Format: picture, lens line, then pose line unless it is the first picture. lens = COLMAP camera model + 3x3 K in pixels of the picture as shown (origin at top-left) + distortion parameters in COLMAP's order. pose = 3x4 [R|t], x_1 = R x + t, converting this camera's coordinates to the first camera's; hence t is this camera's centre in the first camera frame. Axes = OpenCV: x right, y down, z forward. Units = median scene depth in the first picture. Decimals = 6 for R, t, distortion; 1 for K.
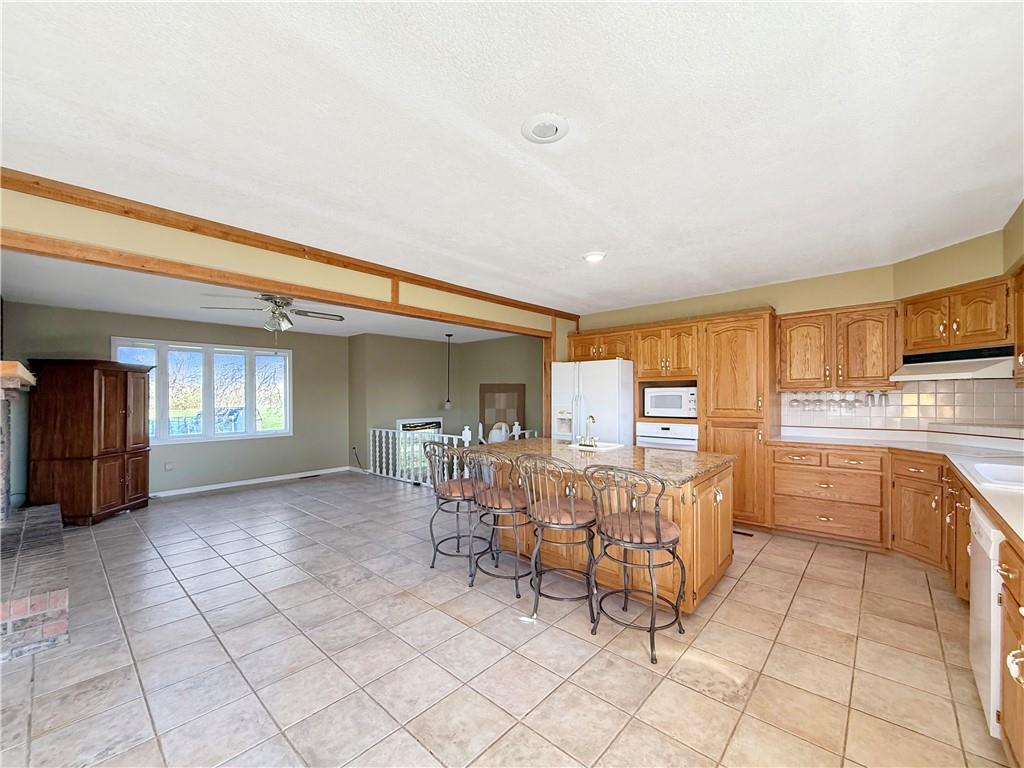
lens RADIAL K [[423.1, 0, 505.0], [0, 423.1, 397.2], [0, 0, 1]] dist [-0.003537, 0.000673]
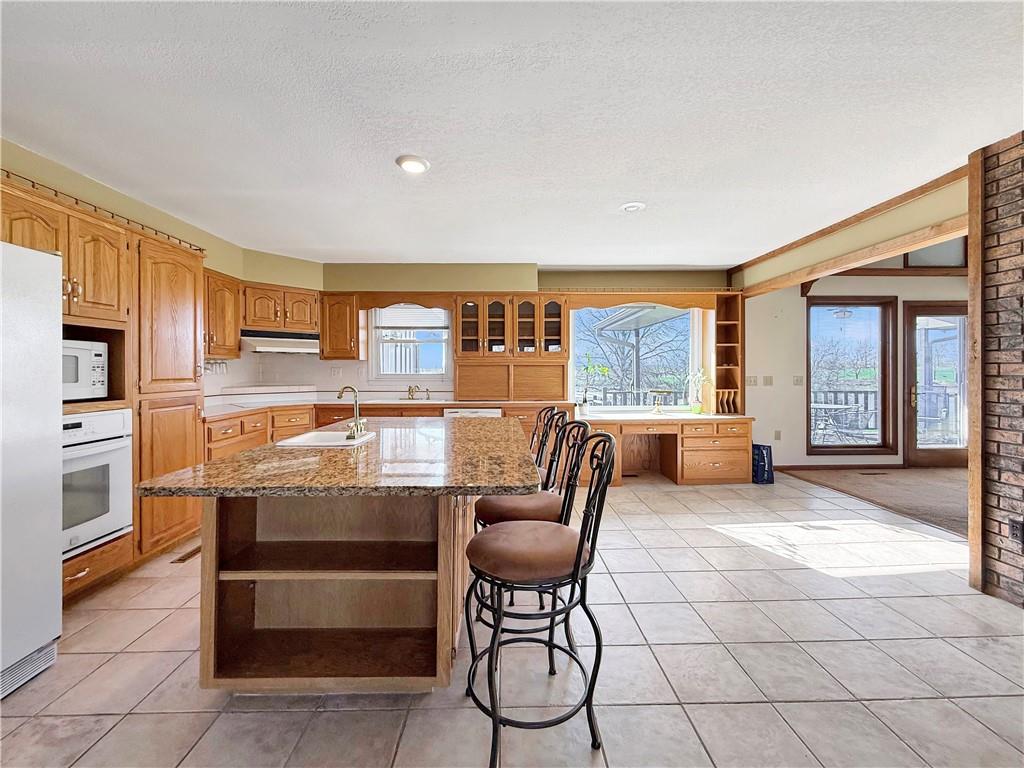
lens RADIAL K [[423.1, 0, 507.5], [0, 423.1, 372.0], [0, 0, 1]] dist [-0.003537, 0.000673]
pose [[-0.713028, 0.005093, 0.701117, -0.318013], [0.009382, 0.999953, 0.002278, 0.019185], [-0.701073, 0.008202, -0.713043, 1.068627]]
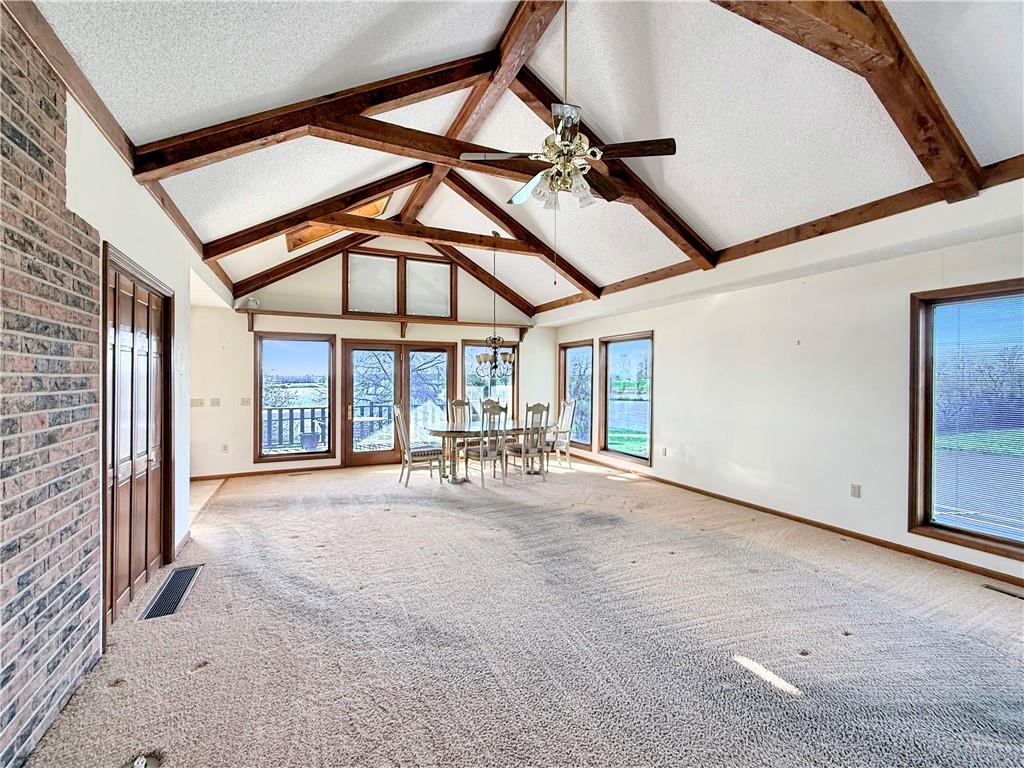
lens RADIAL K [[447.3, 0, 509.6], [0, 447.3, 382.9], [0, 0, 1]] dist [-0.001589, -0.000060]
pose [[-0.933920, 0.004285, 0.357456, -1.444921], [0.008041, 0.999927, 0.009022, -0.016231], [-0.357391, 0.011300, -0.933887, 0.732652]]
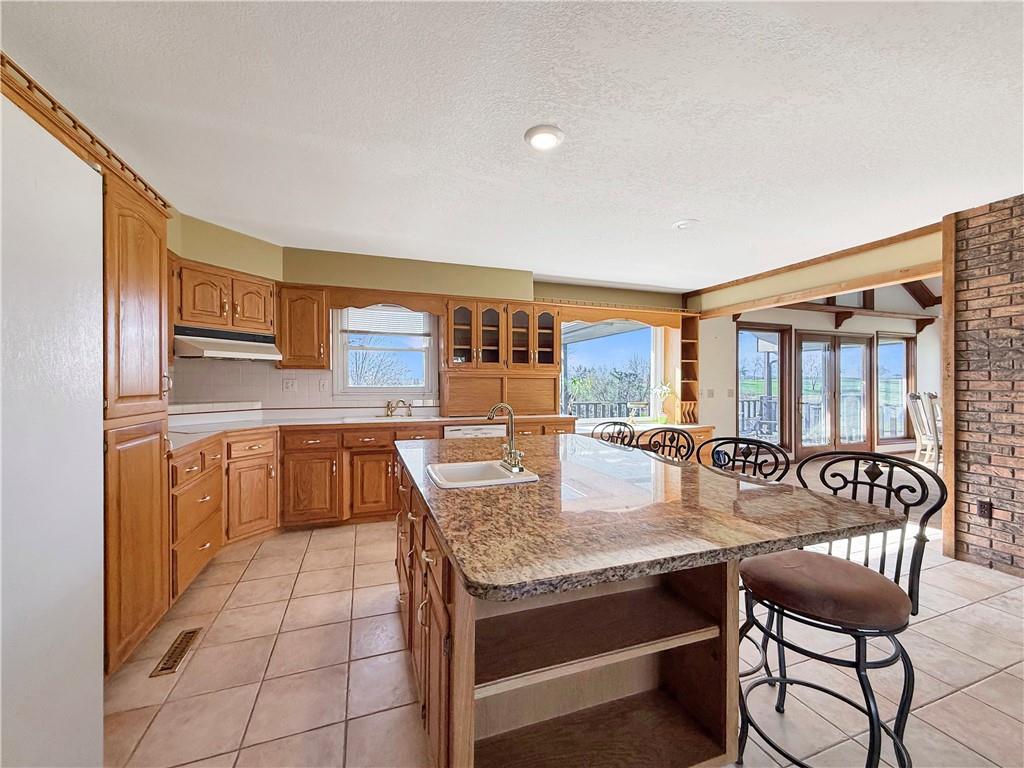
lens RADIAL K [[423.1, 0, 513.4], [0, 423.1, 384.0], [0, 0, 1]] dist [-0.003537, 0.000673]
pose [[-0.903653, 0.002708, 0.428258, -0.015467], [0.004449, 0.999985, 0.003064, 0.015434], [-0.428243, 0.004674, -0.903651, 1.193408]]
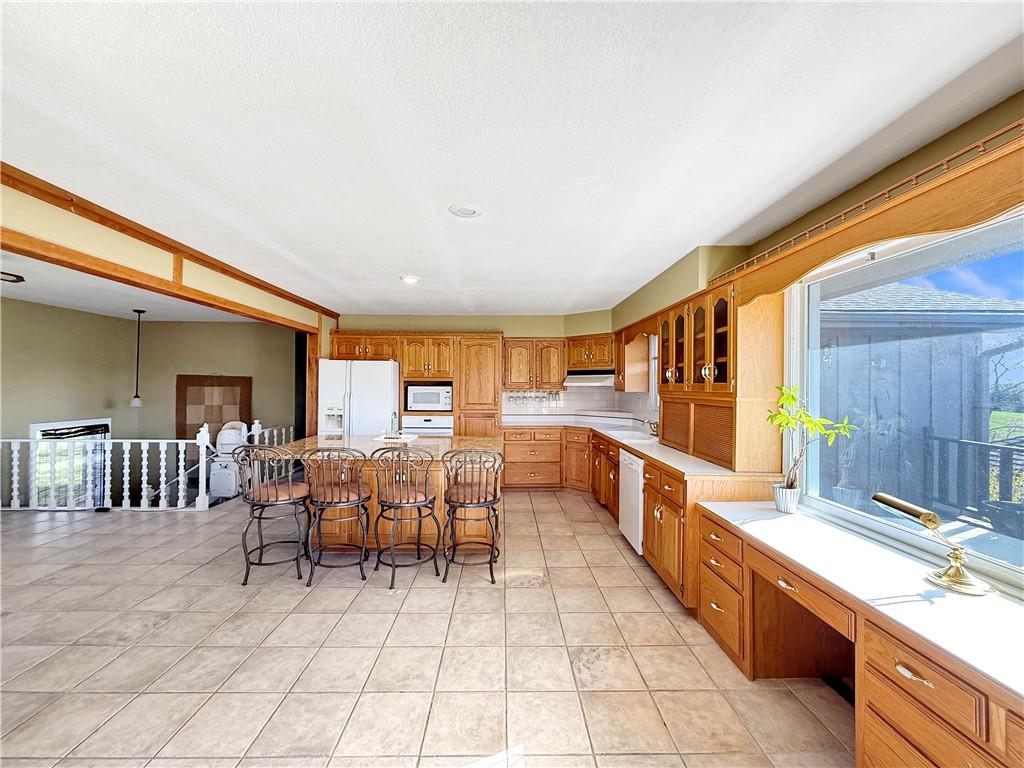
lens RADIAL K [[423.1, 0, 510.1], [0, 423.1, 383.6], [0, 0, 1]] dist [-0.003537, 0.000673]
pose [[0.721586, 0.015172, 0.692158, -0.309123], [-0.008769, 0.999880, -0.012775, -0.018753], [-0.692269, 0.003149, 0.721633, -0.043371]]
